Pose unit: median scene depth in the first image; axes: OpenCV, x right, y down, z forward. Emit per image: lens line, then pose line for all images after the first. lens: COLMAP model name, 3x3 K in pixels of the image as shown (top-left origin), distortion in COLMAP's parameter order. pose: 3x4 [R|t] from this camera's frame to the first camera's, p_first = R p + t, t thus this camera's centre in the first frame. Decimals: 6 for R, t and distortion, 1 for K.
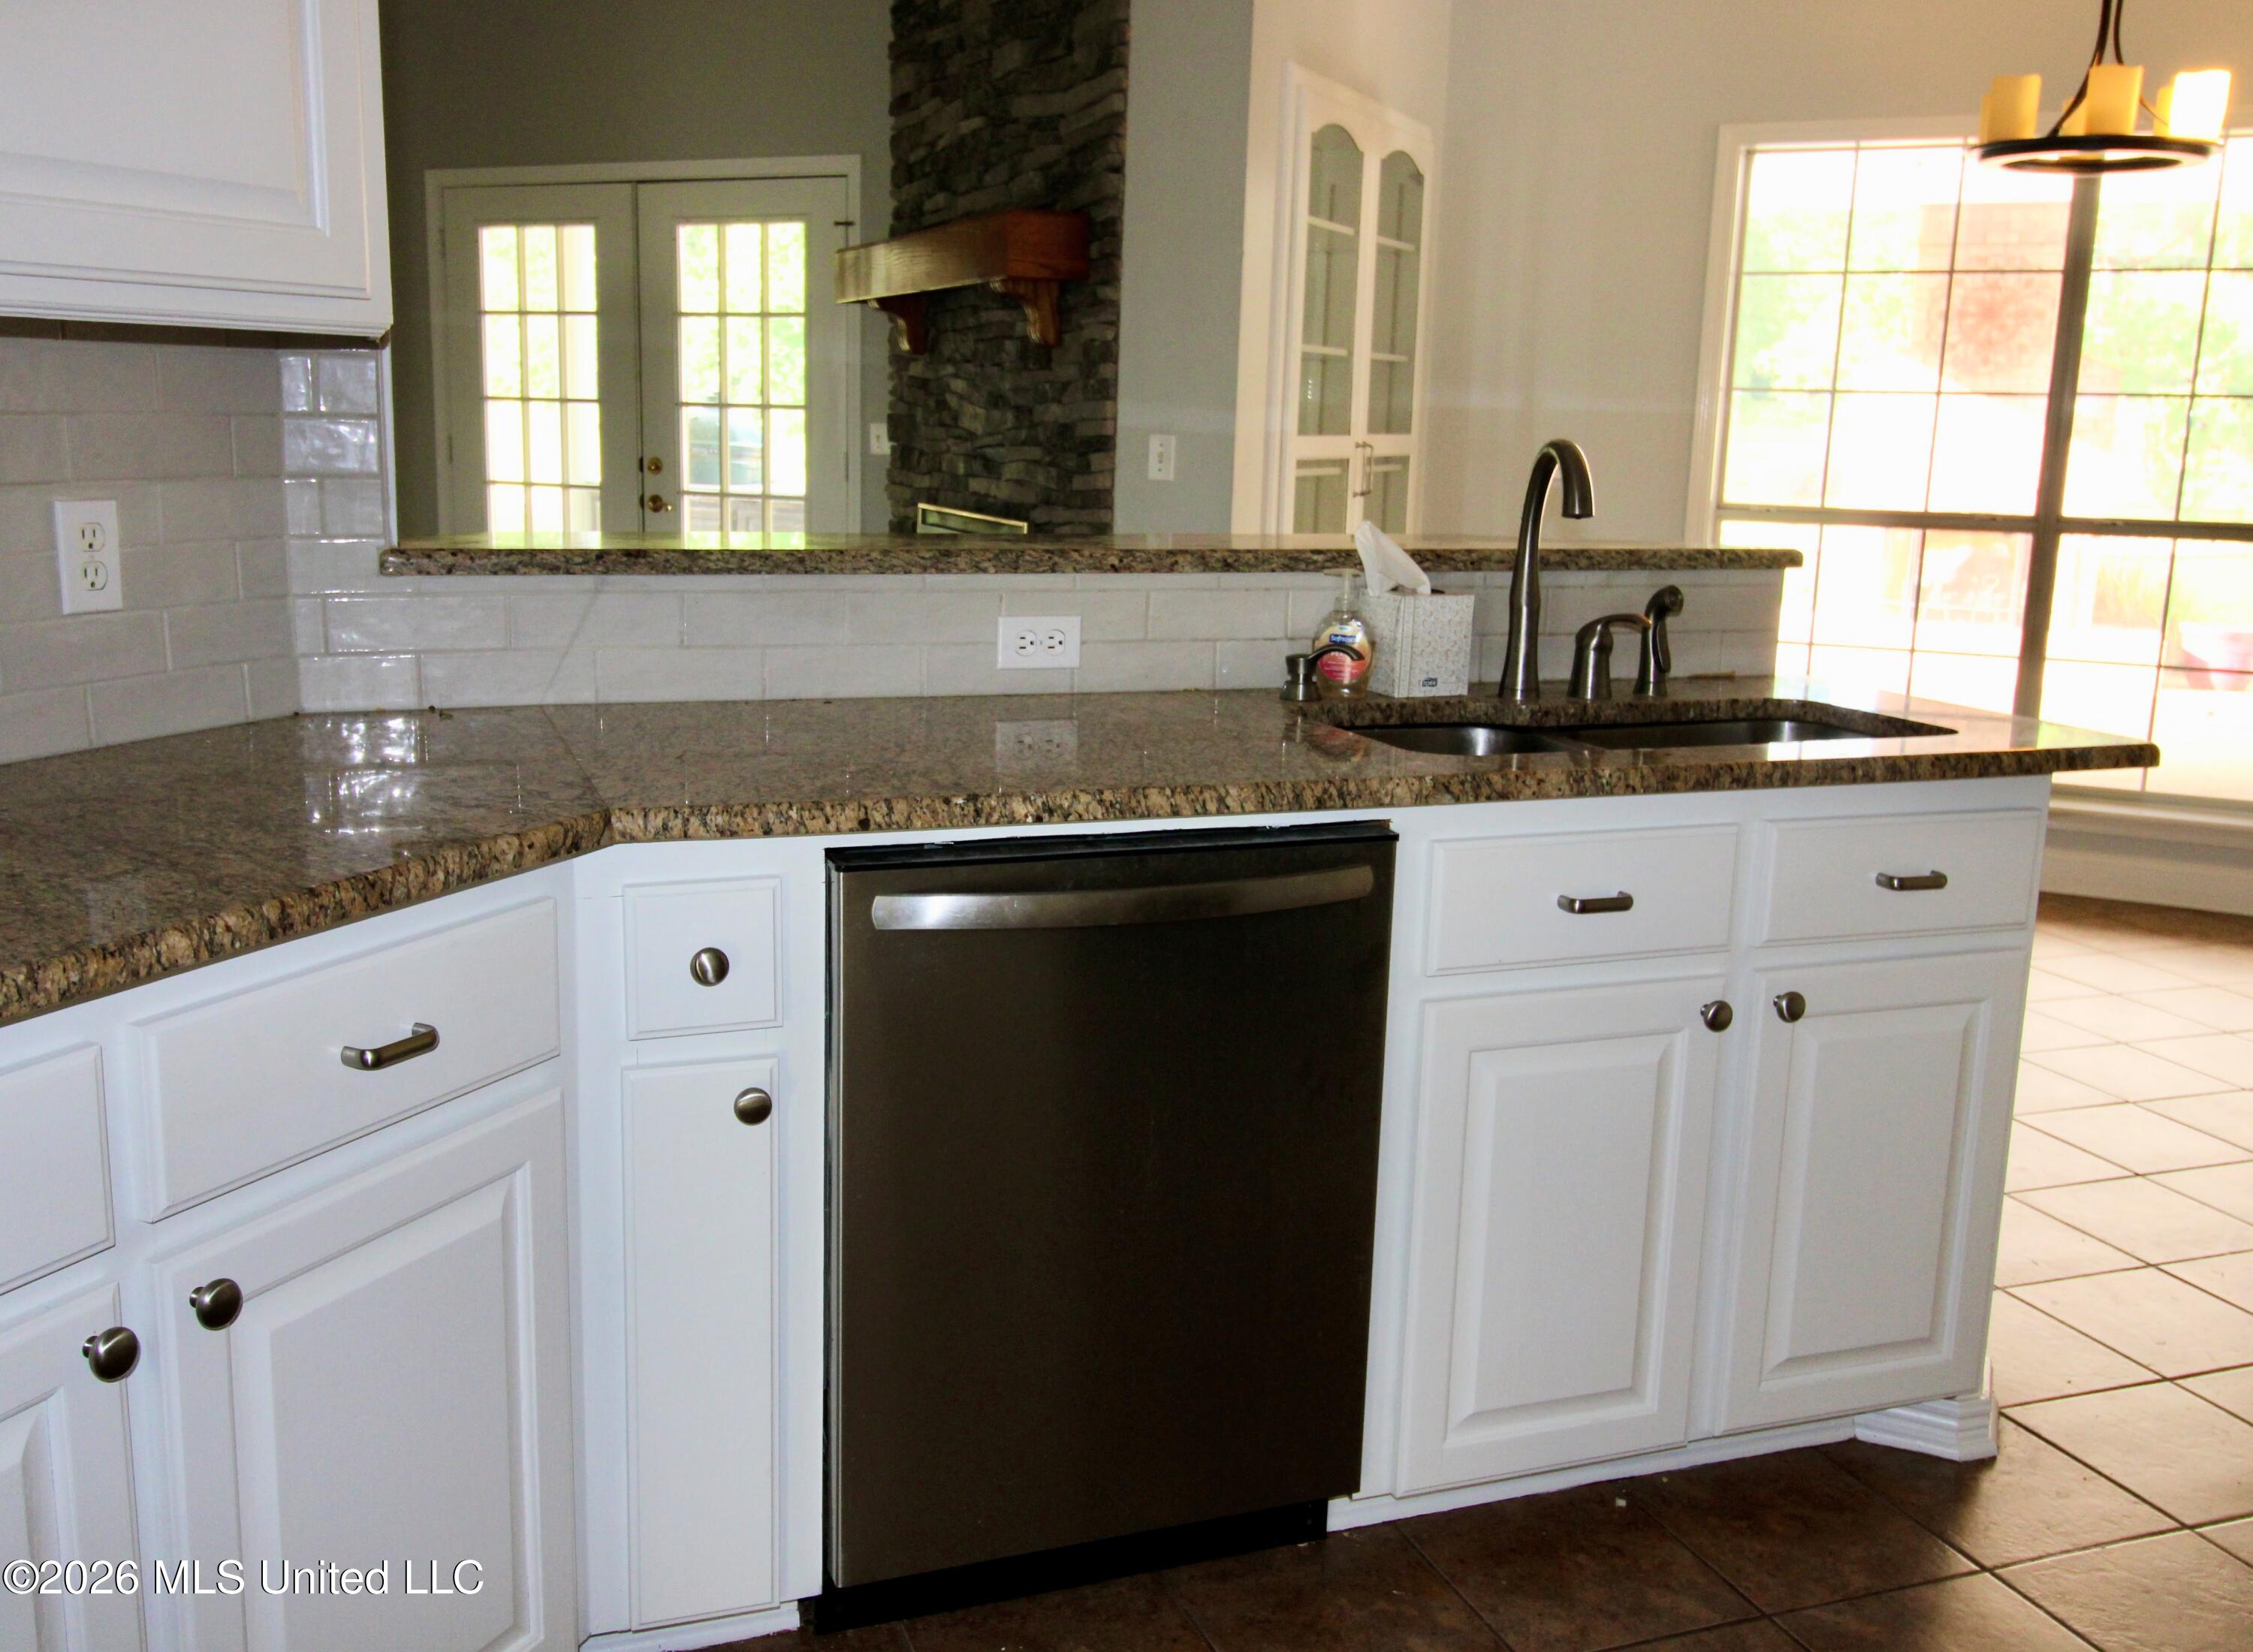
lens RADIAL K [[1951.8, 0, 1126.6], [0, 1951.8, 759.5], [0, 0, 1]] dist [0.010611, 0.007382]
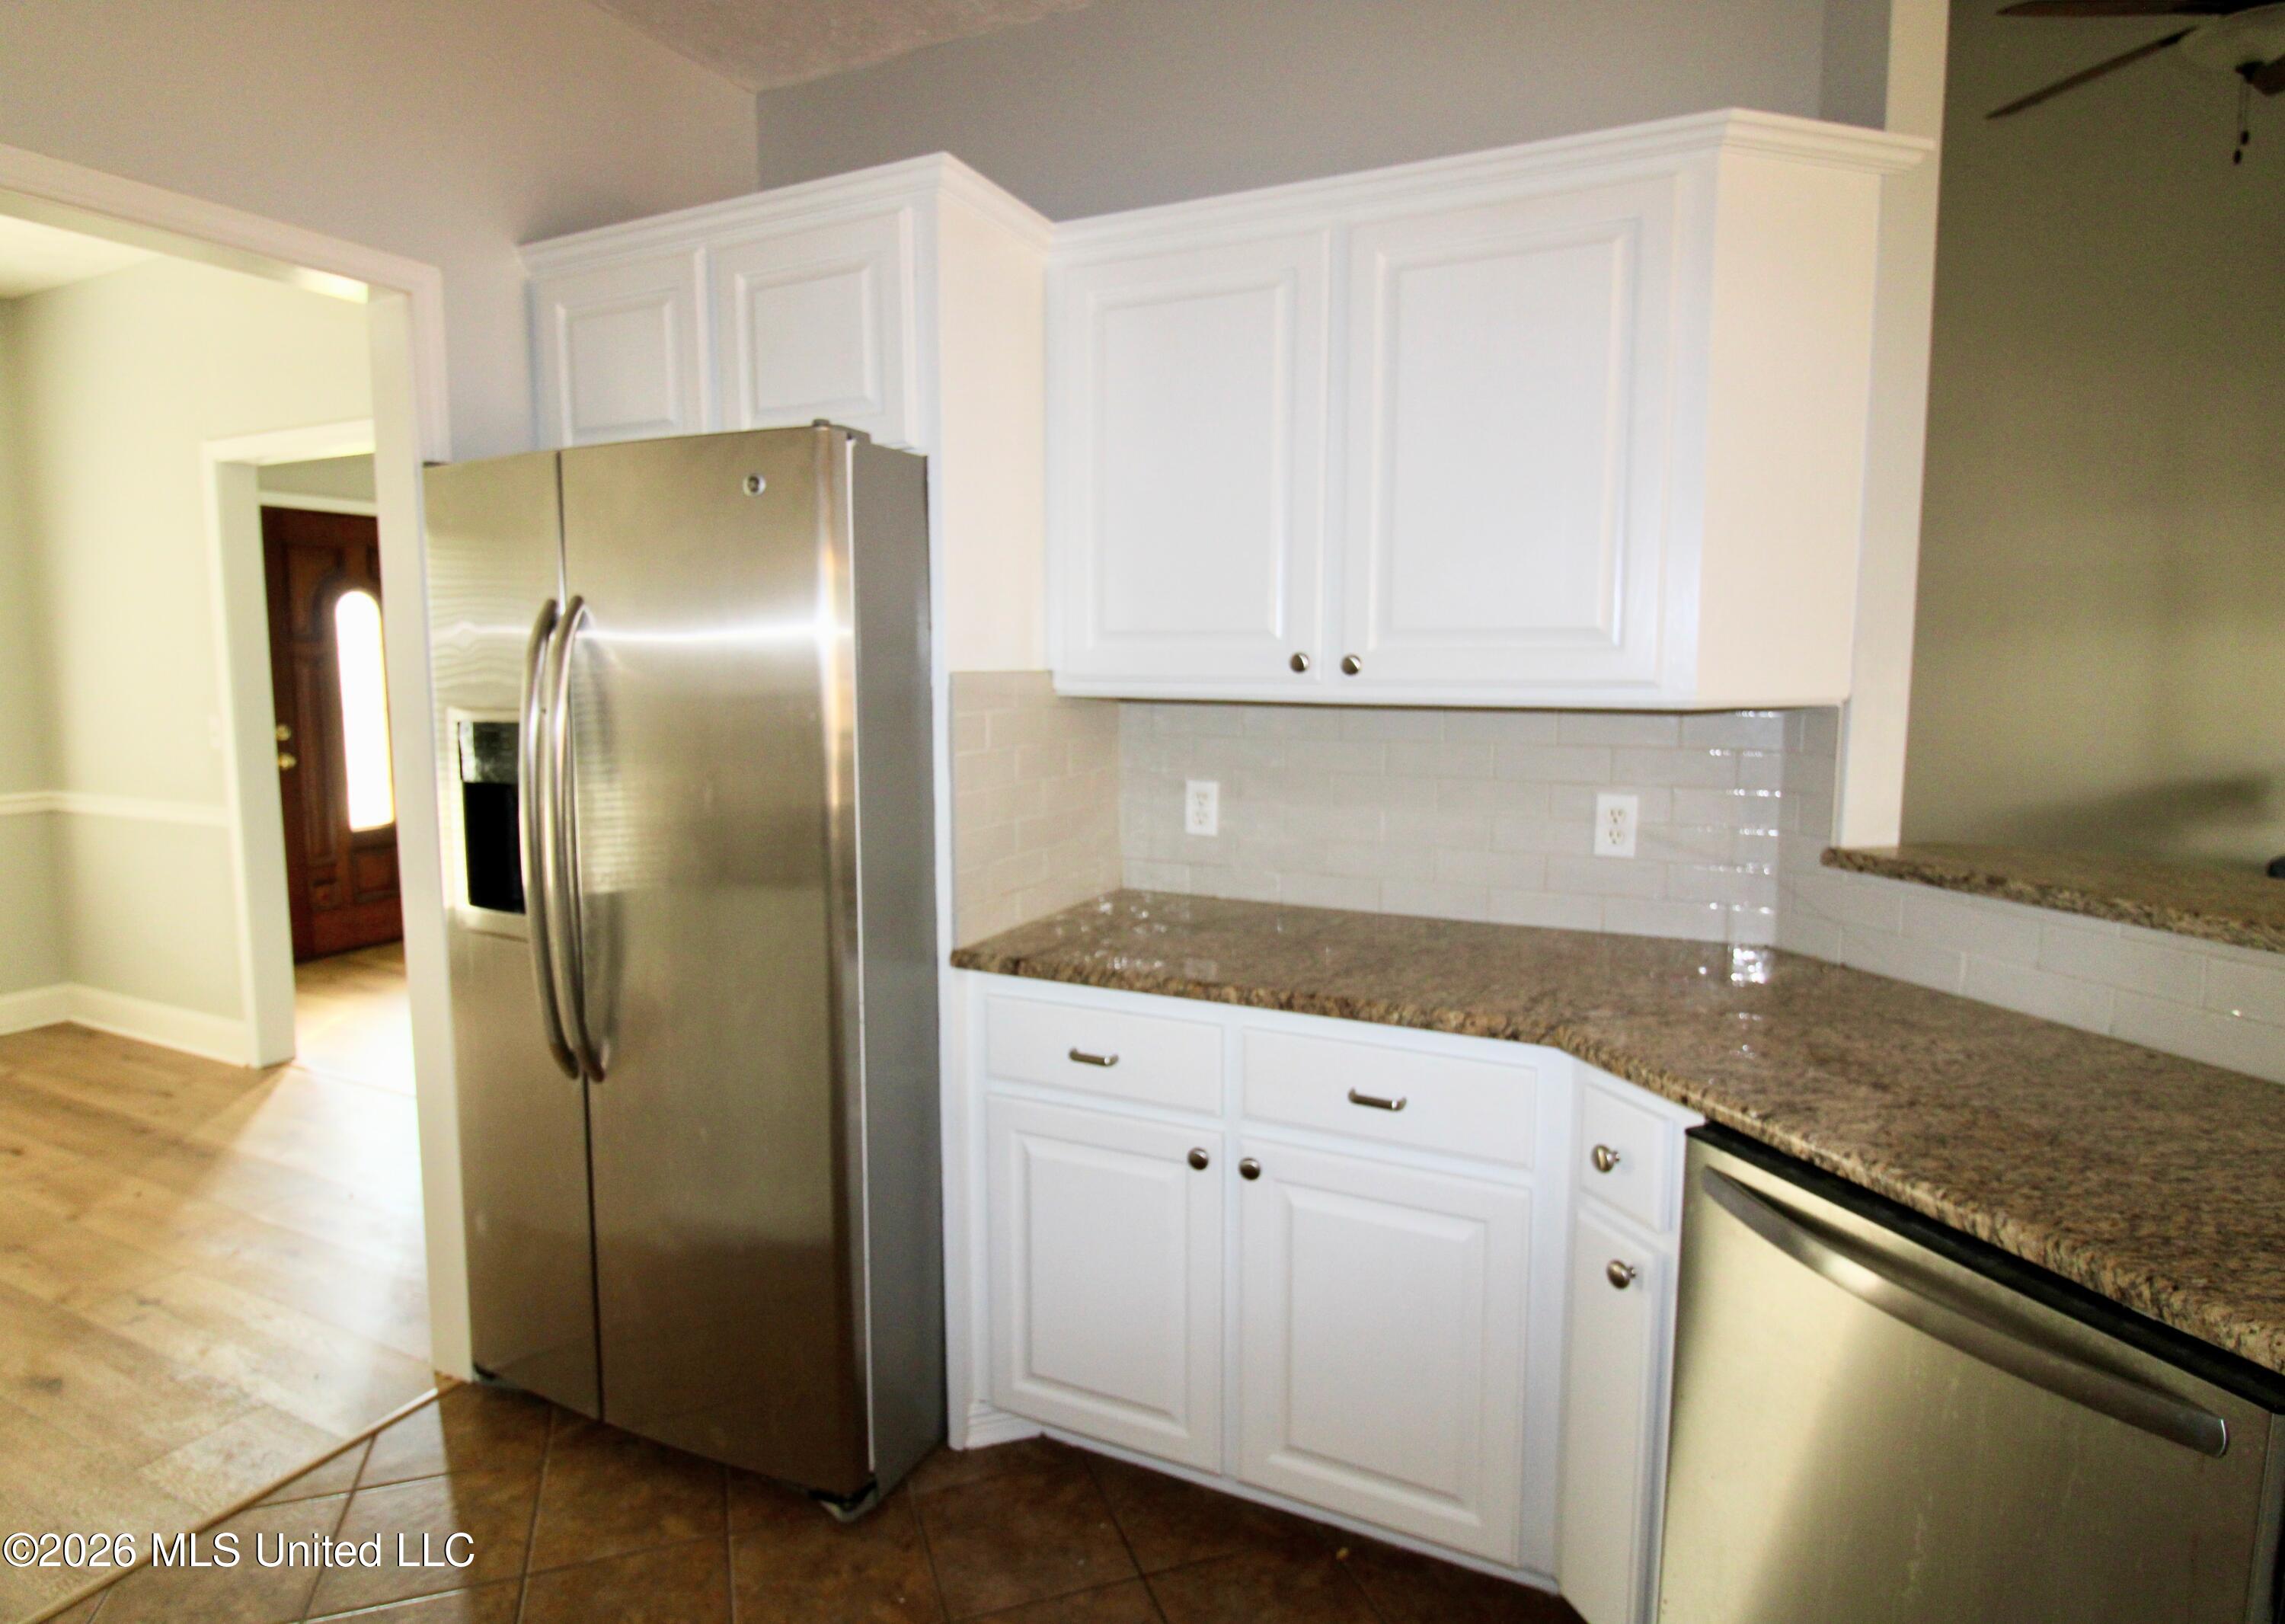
lens RADIAL K [[1227.2, 0, 1145.7], [0, 1227.2, 783.8], [0, 0, 1]] dist [-0.042536, -0.000864]
pose [[-0.013902, 0.082200, -0.996519, 0.641249], [-0.186444, 0.978924, 0.083350, -0.169601], [0.982367, 0.186953, 0.001717, 0.631486]]
